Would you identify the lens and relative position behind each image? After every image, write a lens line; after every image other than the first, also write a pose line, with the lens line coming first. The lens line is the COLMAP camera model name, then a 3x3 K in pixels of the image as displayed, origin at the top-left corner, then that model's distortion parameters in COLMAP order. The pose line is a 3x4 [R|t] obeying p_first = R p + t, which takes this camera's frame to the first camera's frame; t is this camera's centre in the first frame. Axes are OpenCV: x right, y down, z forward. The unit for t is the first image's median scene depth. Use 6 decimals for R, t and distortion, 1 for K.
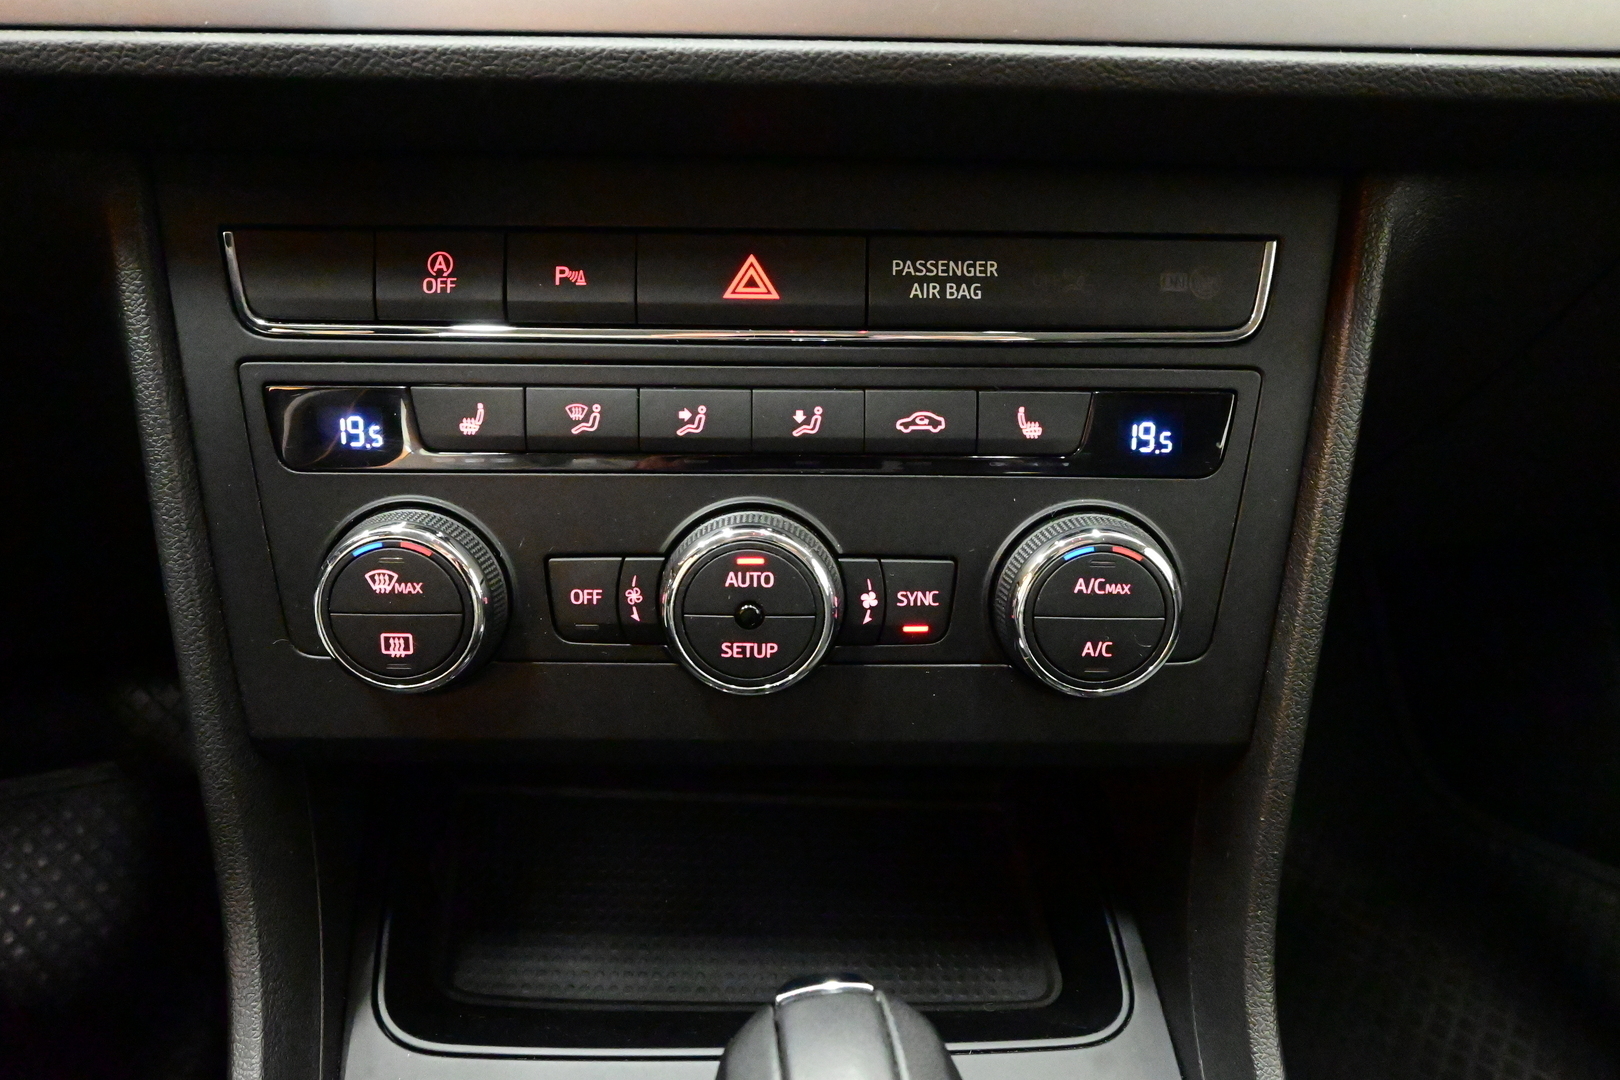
lens RADIAL K [[1118.6, 0, 813.2], [0, 1118.6, 544.3], [0, 0, 1]] dist [0.000490, 0.000434]
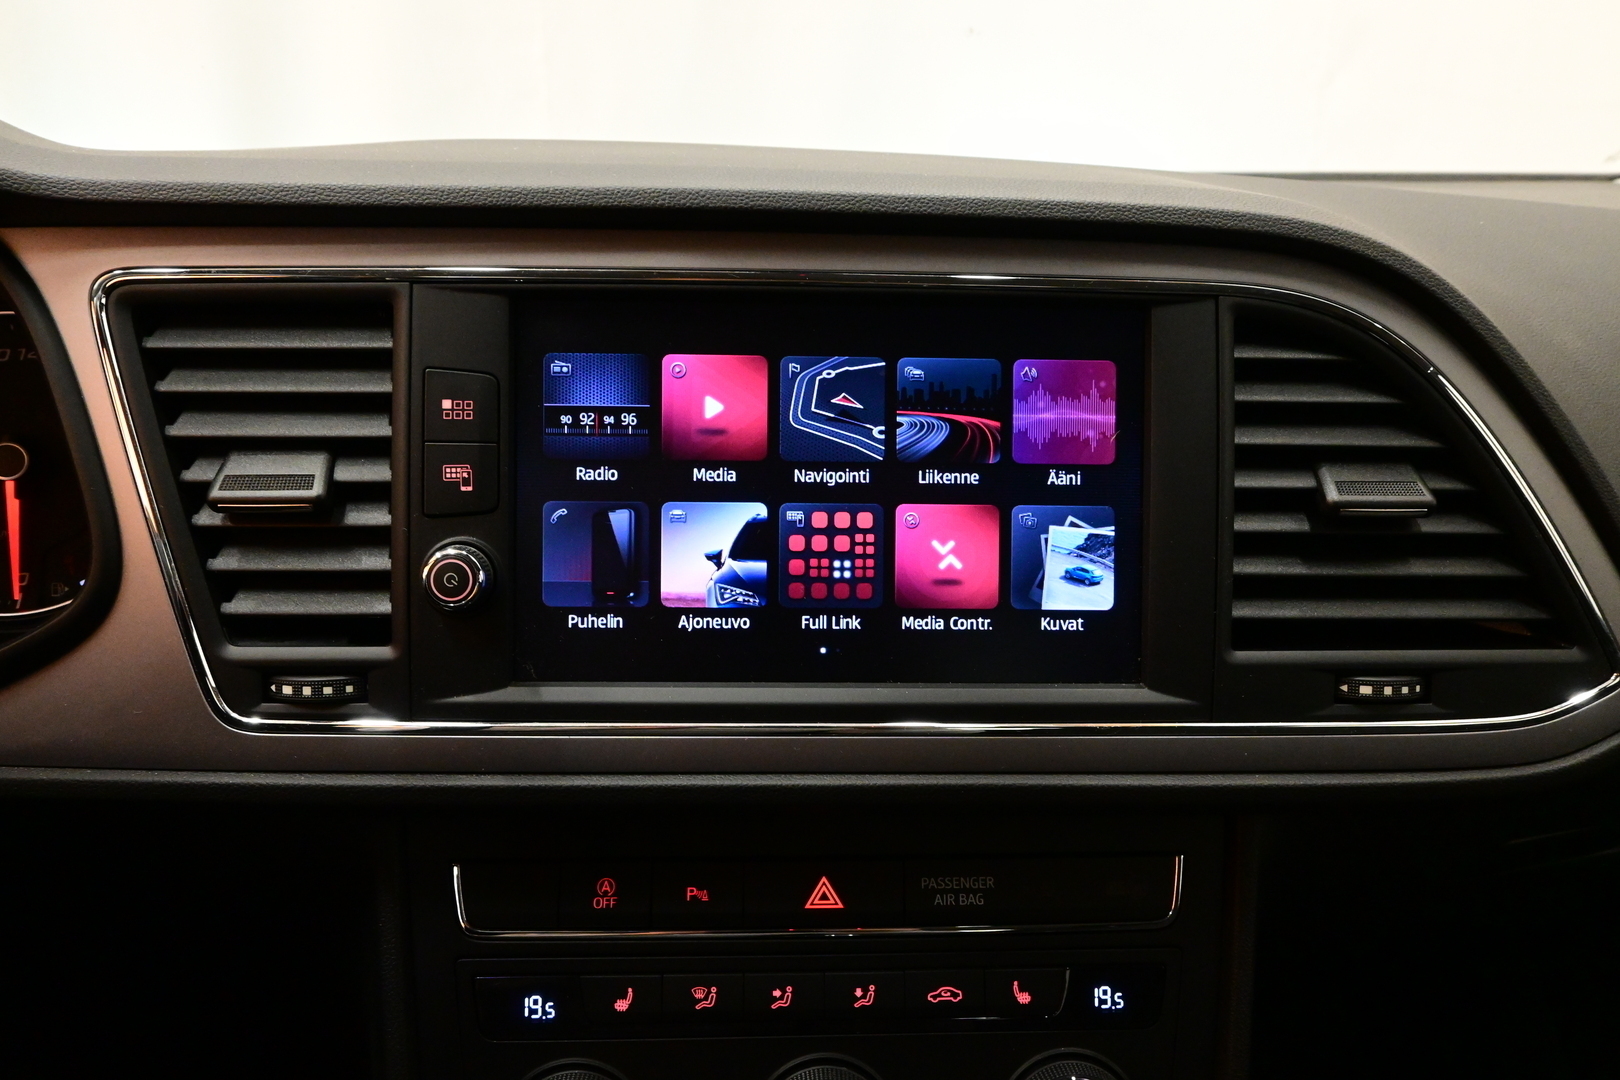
lens RADIAL K [[1118.6, 0, 815.9], [0, 1118.6, 537.8], [0, 0, 1]] dist [0.000490, 0.000434]
pose [[0.999253, -0.005662, 0.038216, -0.117404], [0.014646, 0.970883, -0.239105, -0.336356], [-0.035749, 0.239487, 0.970241, -0.498562]]
